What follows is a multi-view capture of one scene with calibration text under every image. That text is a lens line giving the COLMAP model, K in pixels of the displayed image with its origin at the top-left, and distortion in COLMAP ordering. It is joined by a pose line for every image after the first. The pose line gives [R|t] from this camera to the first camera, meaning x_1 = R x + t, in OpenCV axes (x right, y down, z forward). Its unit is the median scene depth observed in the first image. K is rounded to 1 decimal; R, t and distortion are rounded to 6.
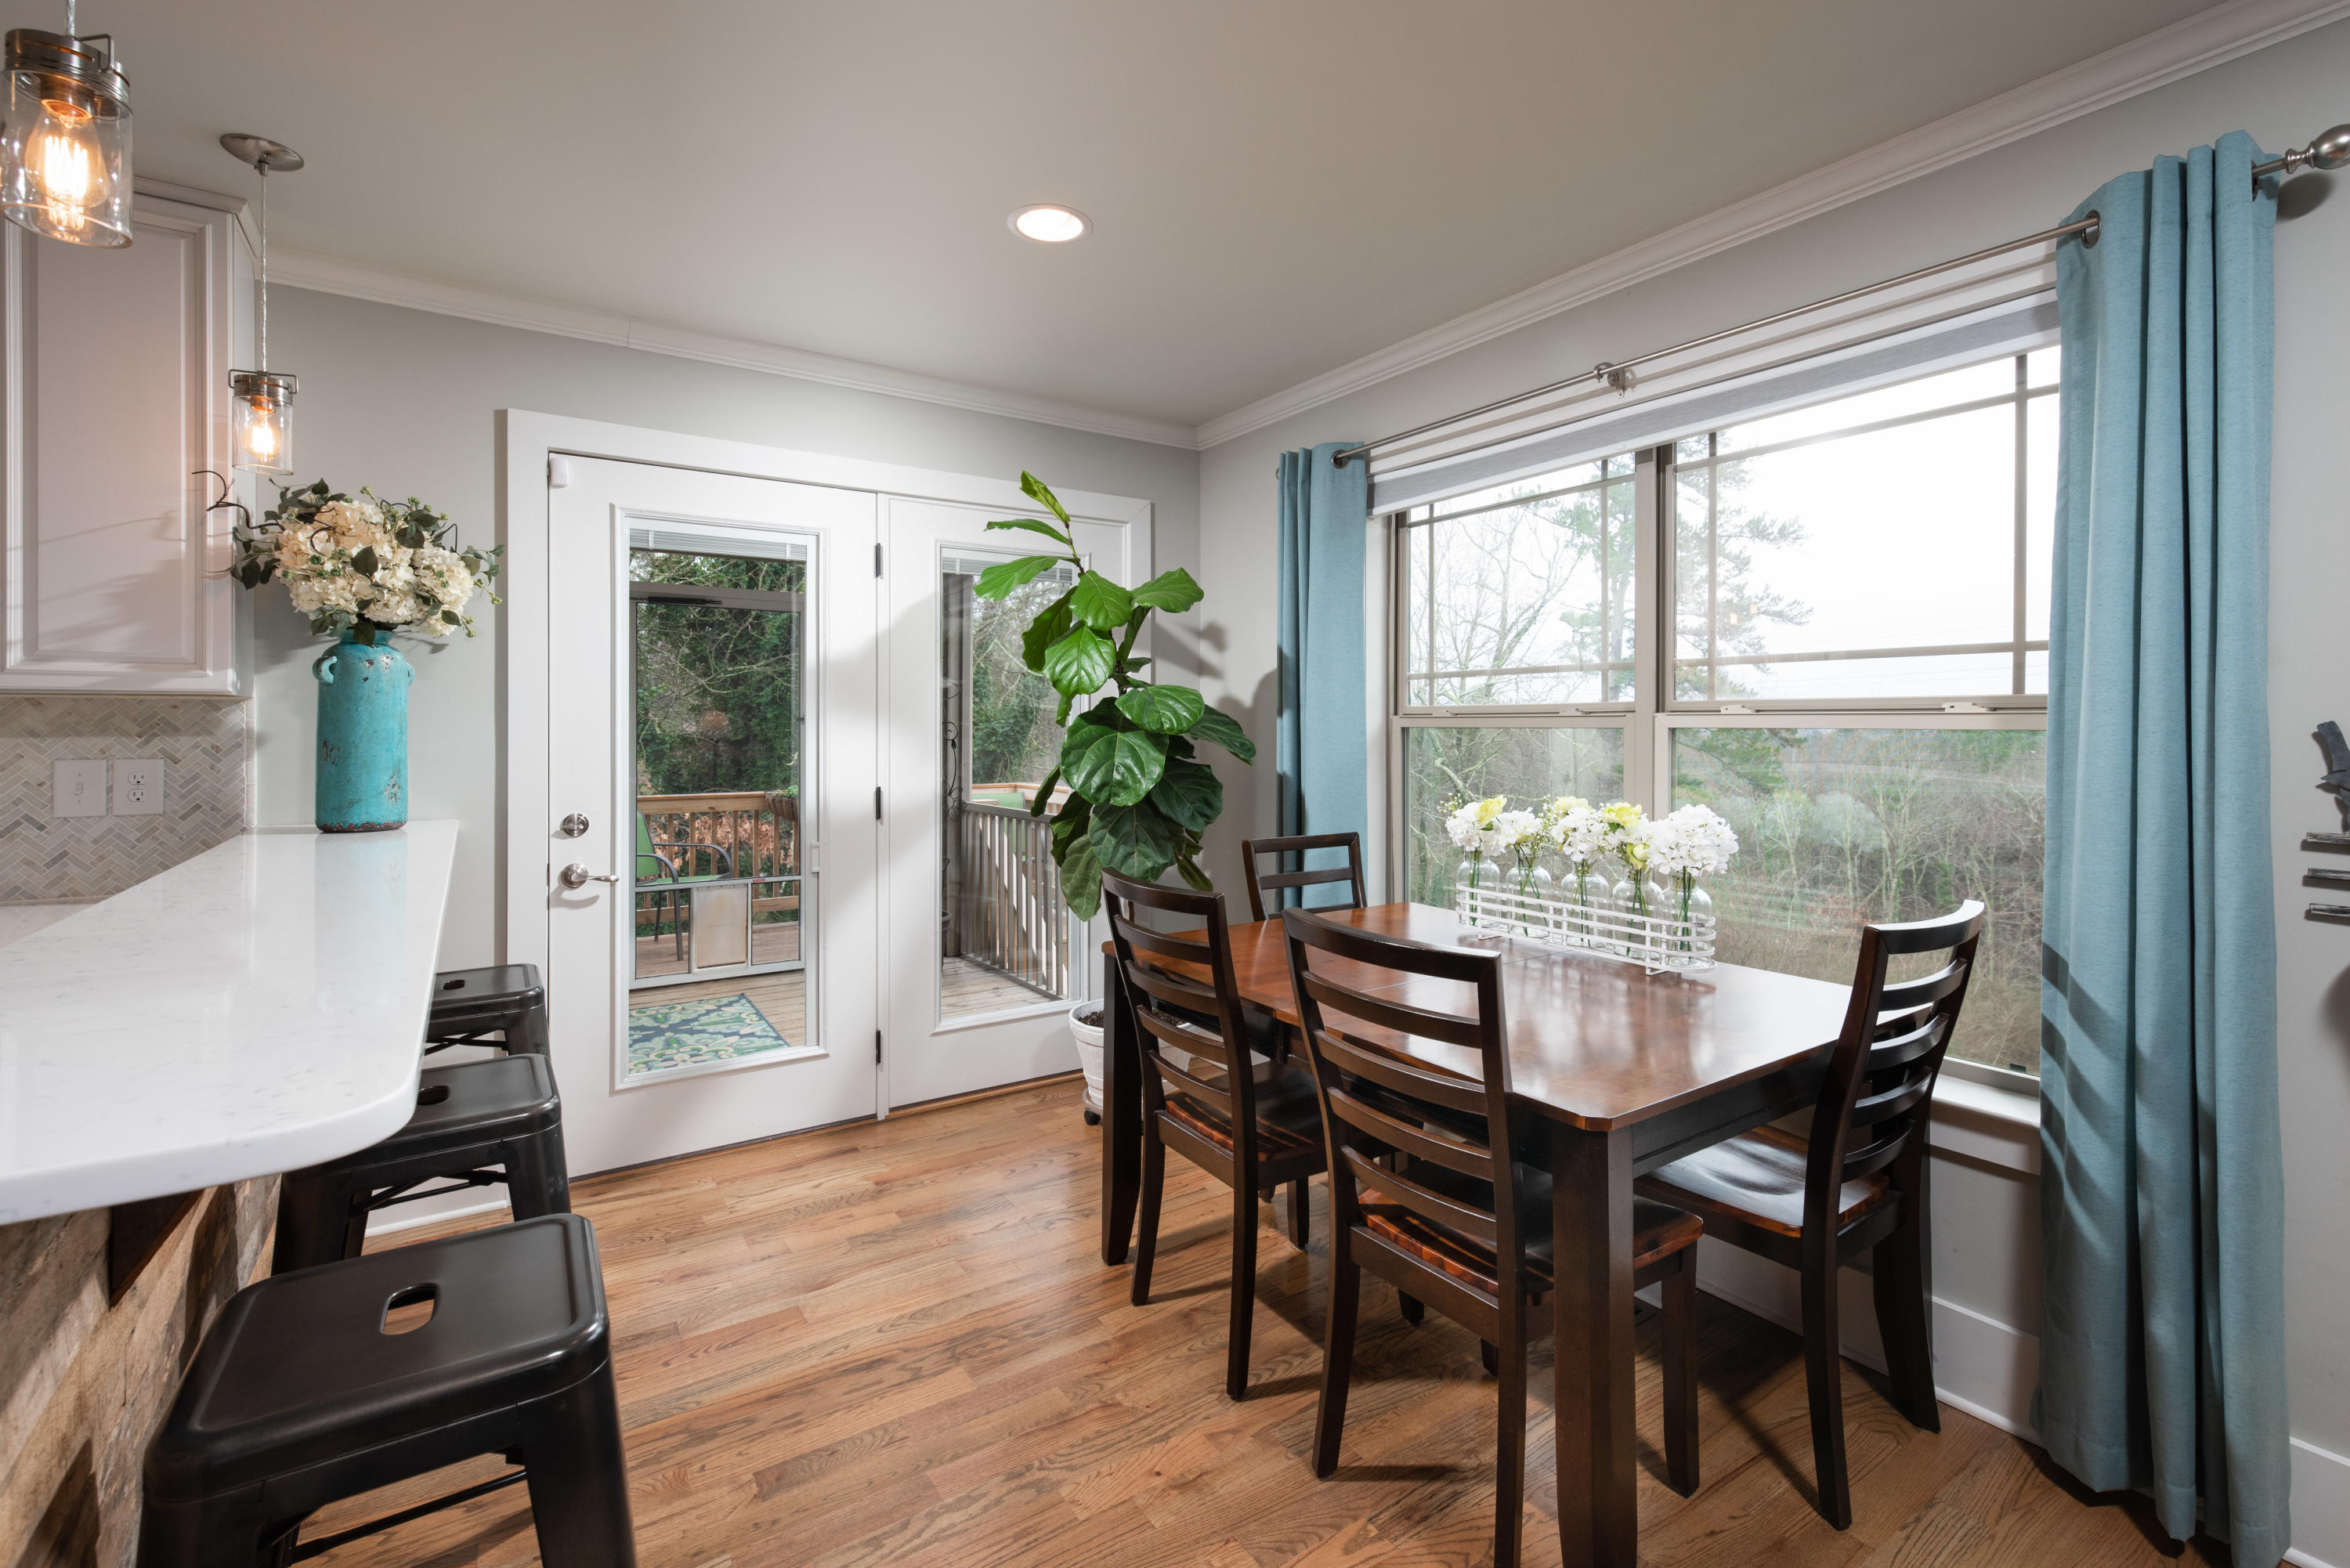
lens RADIAL K [[1047.3, 0, 1190.4], [0, 1047.3, 717.1], [0, 0, 1]] dist [0.001781, -0.000429]
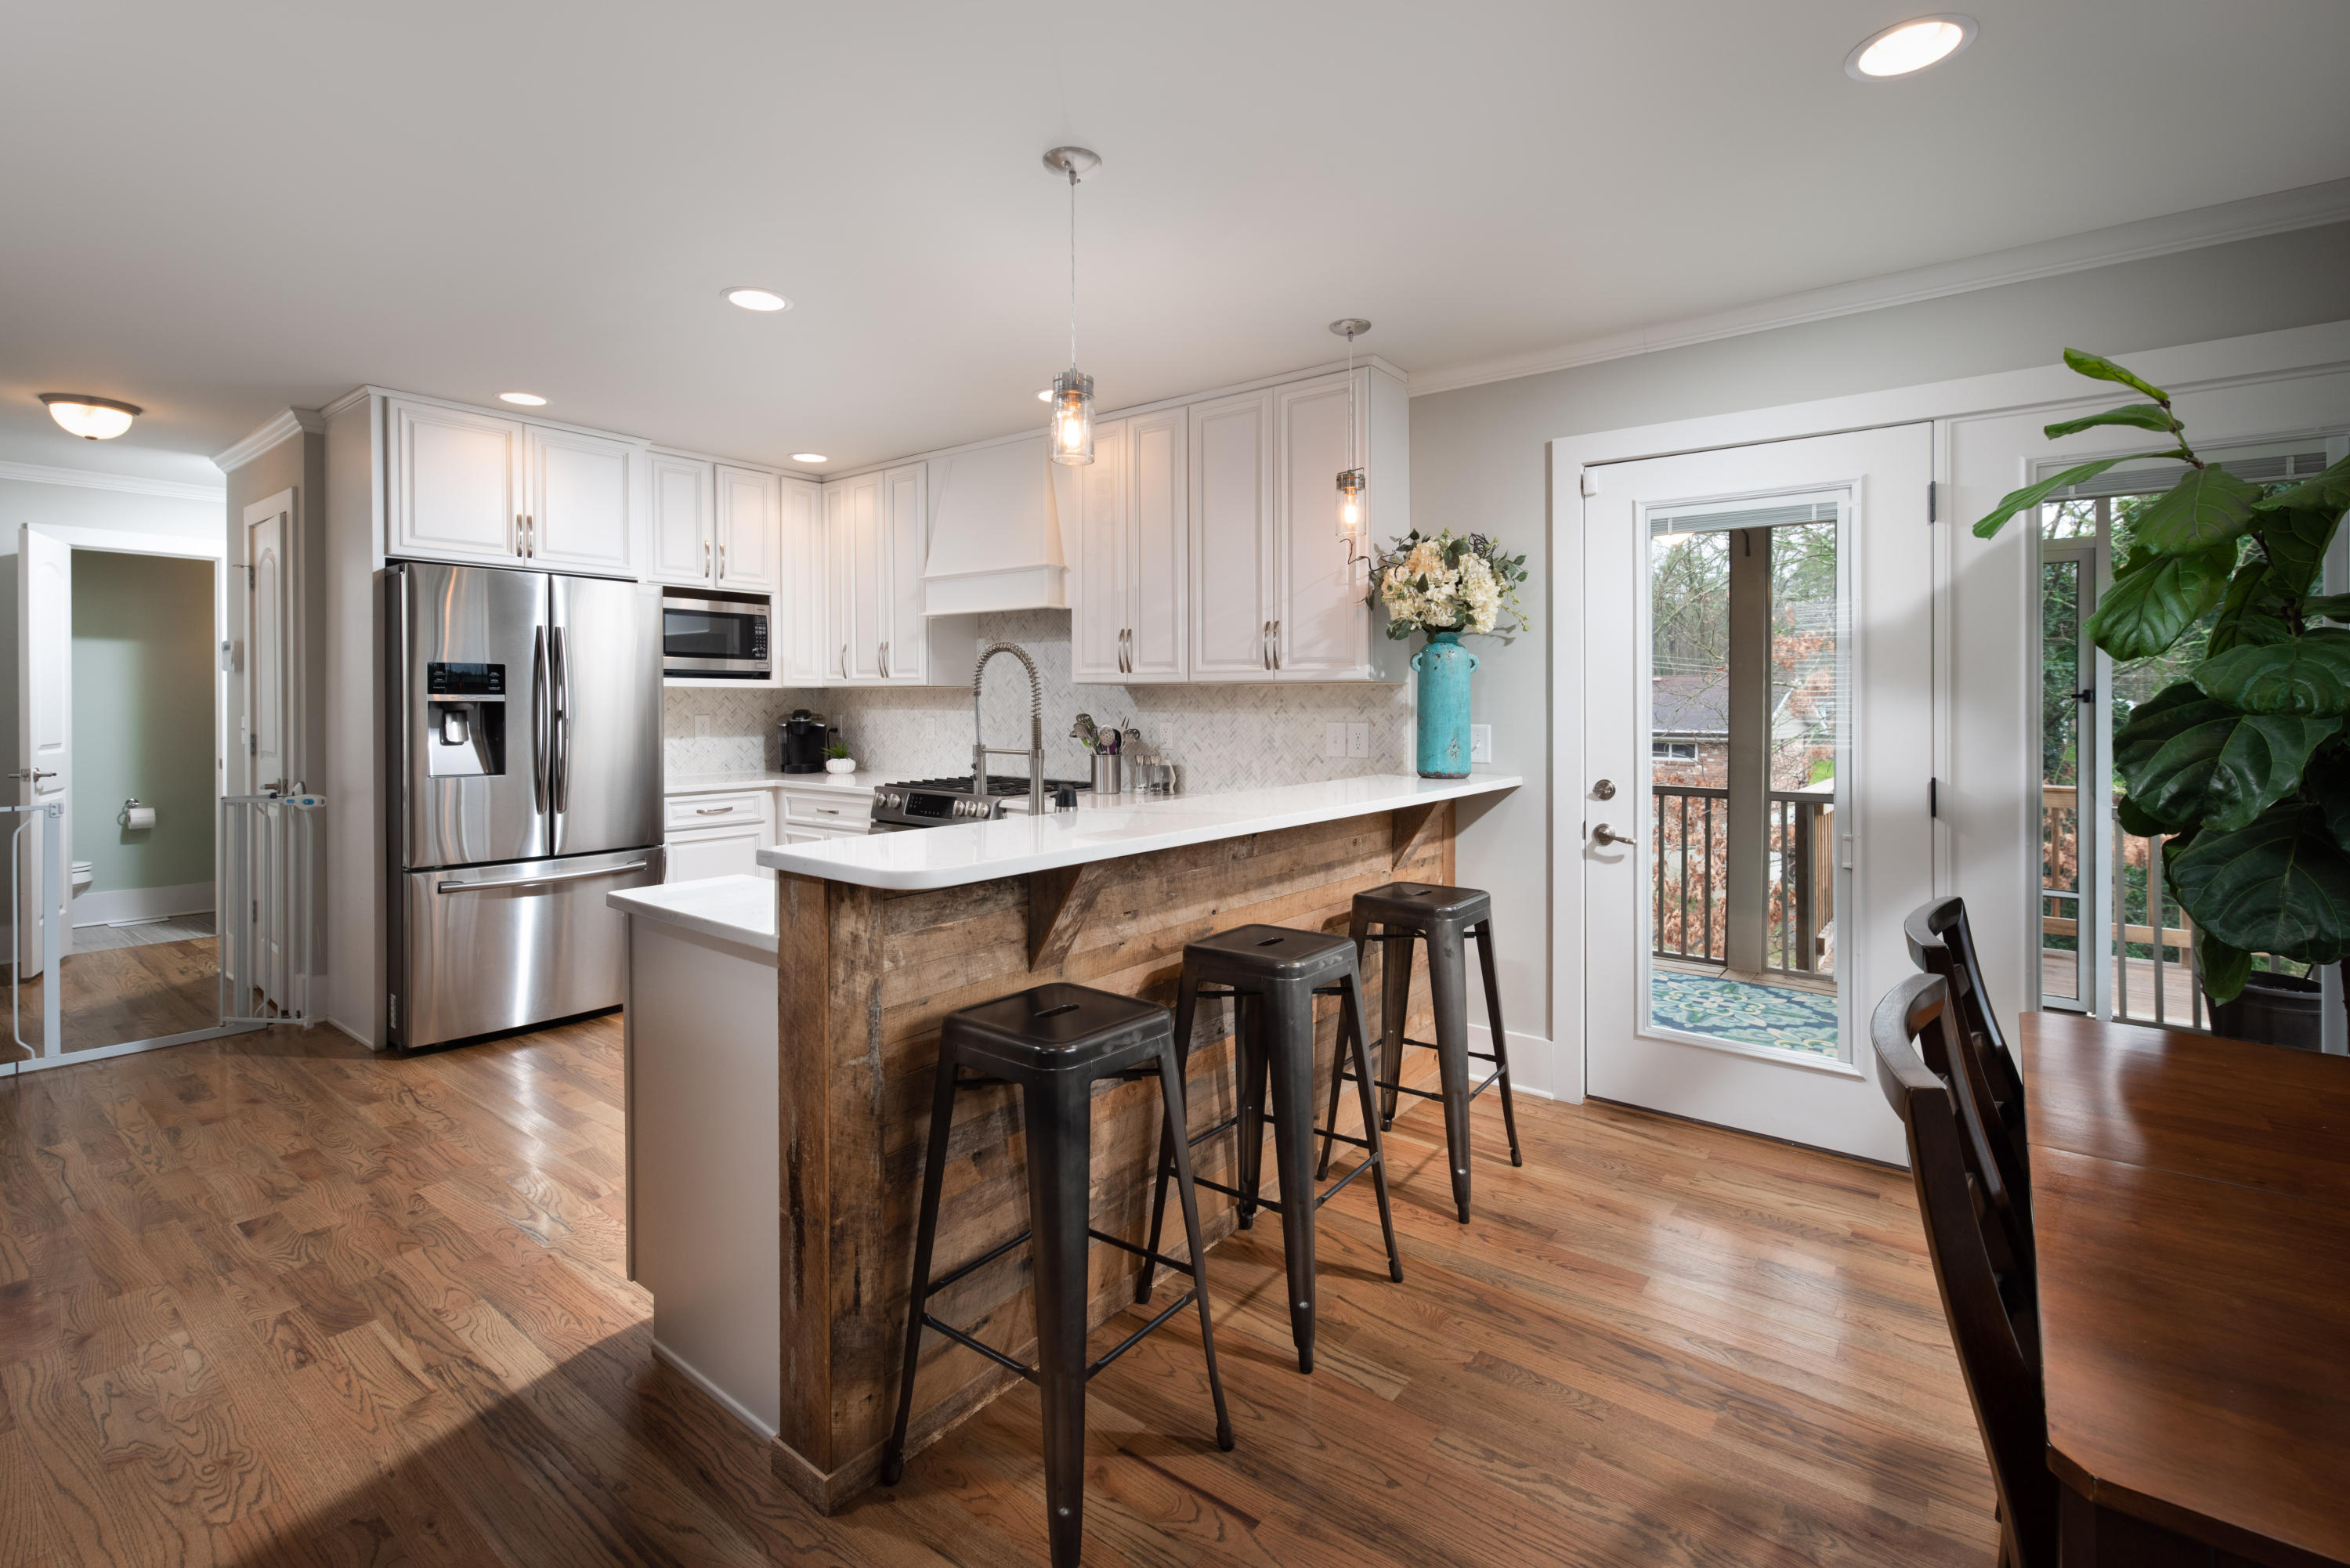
lens RADIAL K [[1047.3, 0, 1162.5], [0, 1047.3, 707.4], [0, 0, 1]] dist [0.001781, -0.000429]
pose [[0.302484, 0.006122, -0.953135, 0.406433], [0.003791, 0.999964, 0.007625, 0.003307], [0.953147, -0.005919, 0.302450, 0.231065]]
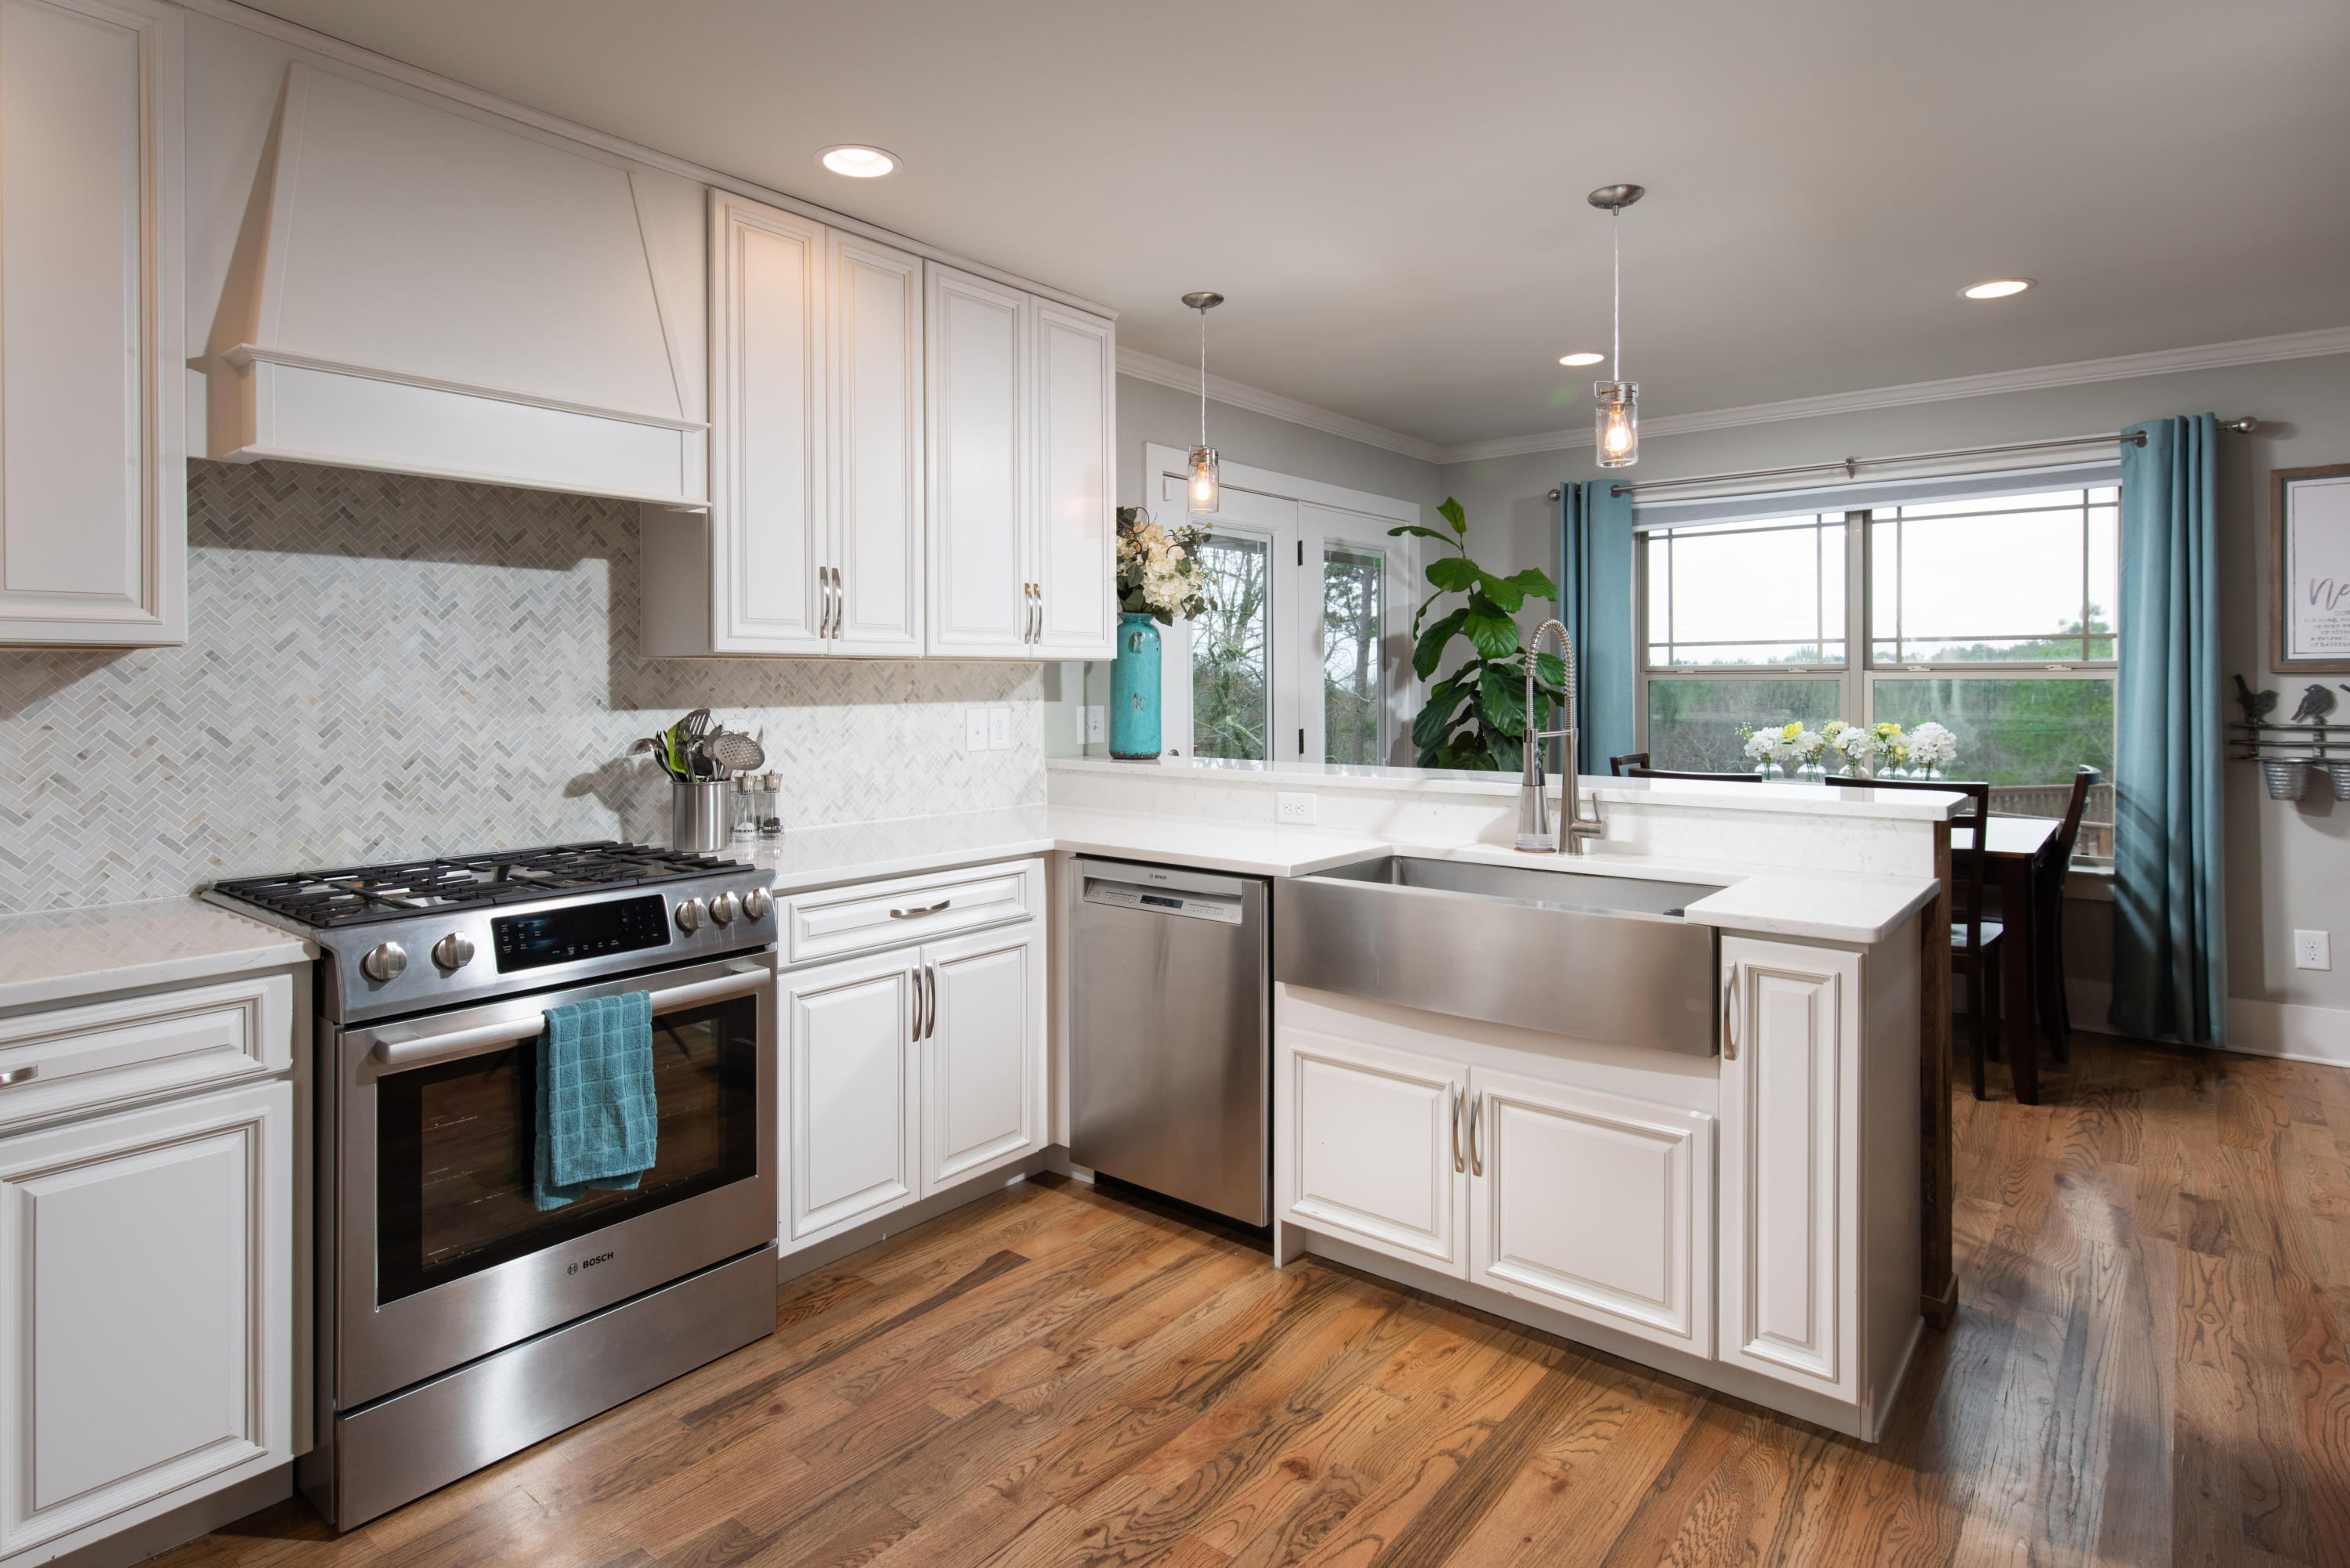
lens RADIAL K [[1266.4, 0, 1142.1], [0, 1266.4, 692.2], [0, 0, 1]] dist [0.000757, 0.001312]
pose [[0.956490, -0.007337, 0.291672, -1.267990], [0.002859, 0.999872, 0.015773, -0.005553], [-0.291751, -0.014253, 0.956388, -0.593816]]
